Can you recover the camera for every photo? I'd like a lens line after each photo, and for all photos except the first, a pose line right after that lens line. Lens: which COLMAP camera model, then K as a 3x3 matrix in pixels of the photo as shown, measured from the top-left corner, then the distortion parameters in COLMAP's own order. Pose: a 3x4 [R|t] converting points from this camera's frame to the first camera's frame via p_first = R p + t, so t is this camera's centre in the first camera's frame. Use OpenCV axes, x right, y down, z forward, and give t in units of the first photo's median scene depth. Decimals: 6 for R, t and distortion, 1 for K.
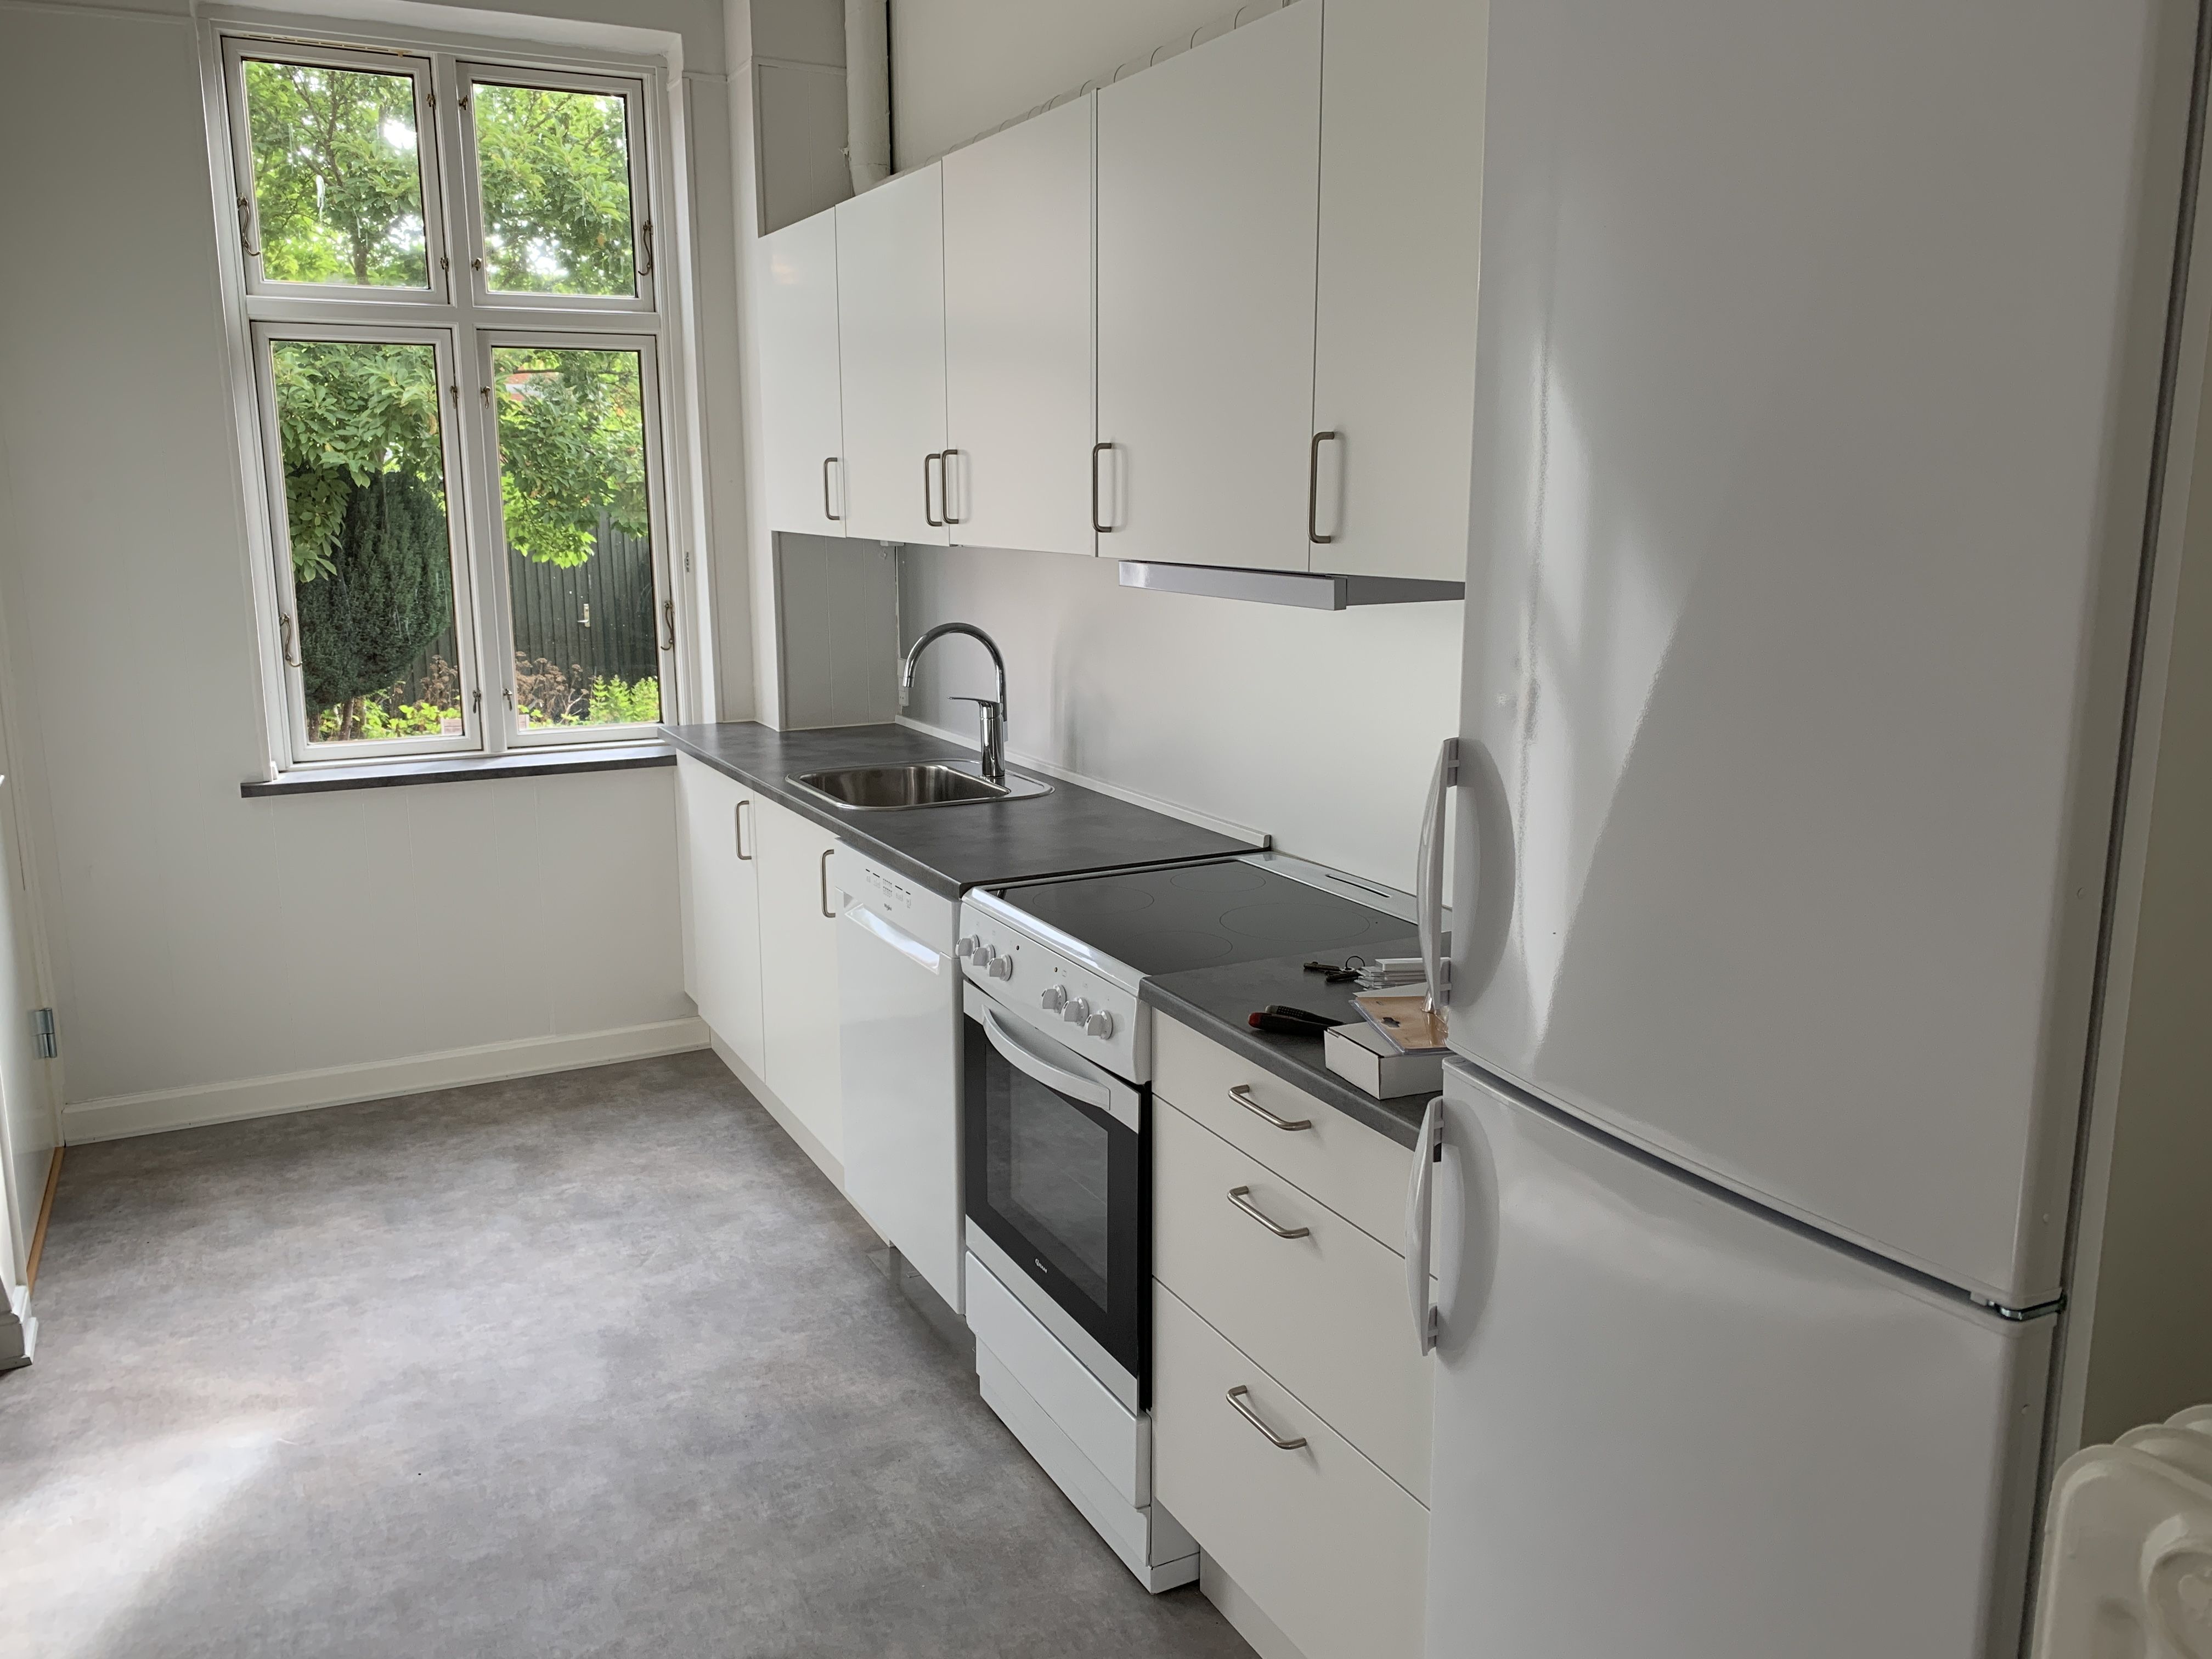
lens RADIAL K [[1715.0, 0, 1100.5], [0, 1715.0, 827.3], [0, 0, 1]] dist [0.058474, -0.026697]
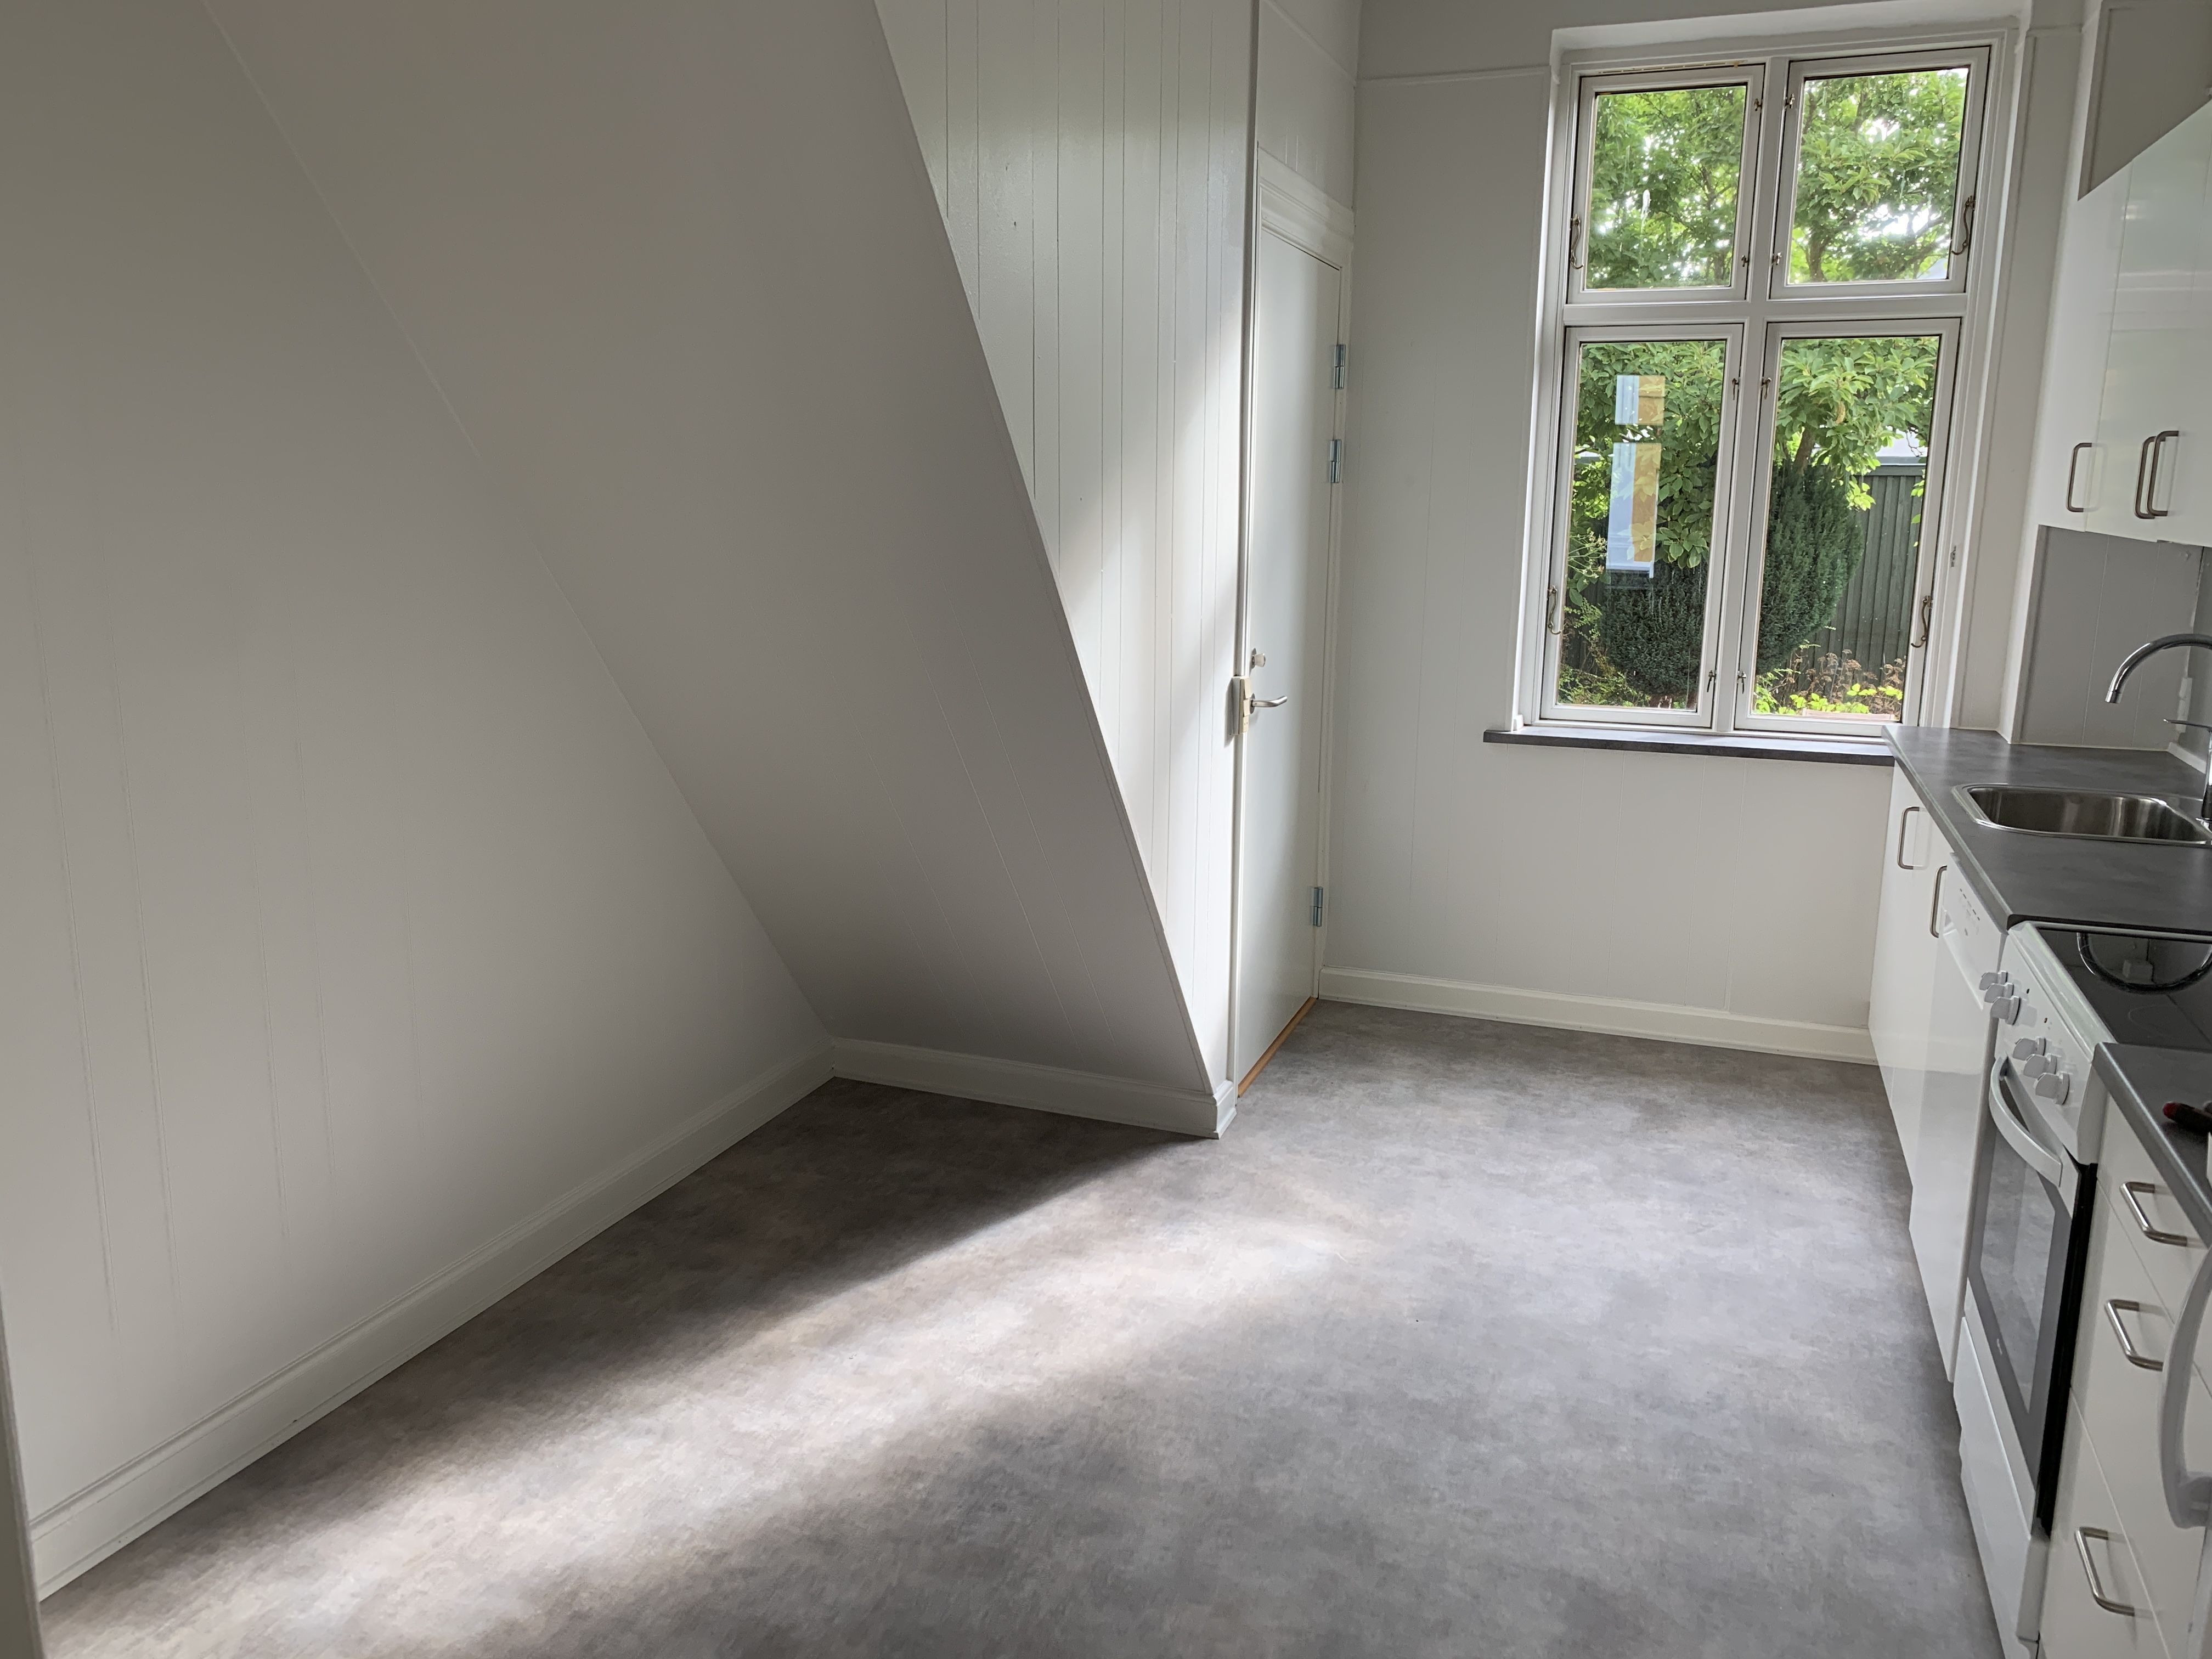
lens RADIAL K [[1715.0, 0, 1107.1], [0, 1715.0, 831.3], [0, 0, 1]] dist [0.058474, -0.026697]
pose [[0.693183, 0.161146, -0.702517, 0.168575], [-0.156432, 0.985089, 0.071609, -0.000847], [0.703581, 0.060258, 0.708055, 0.011730]]
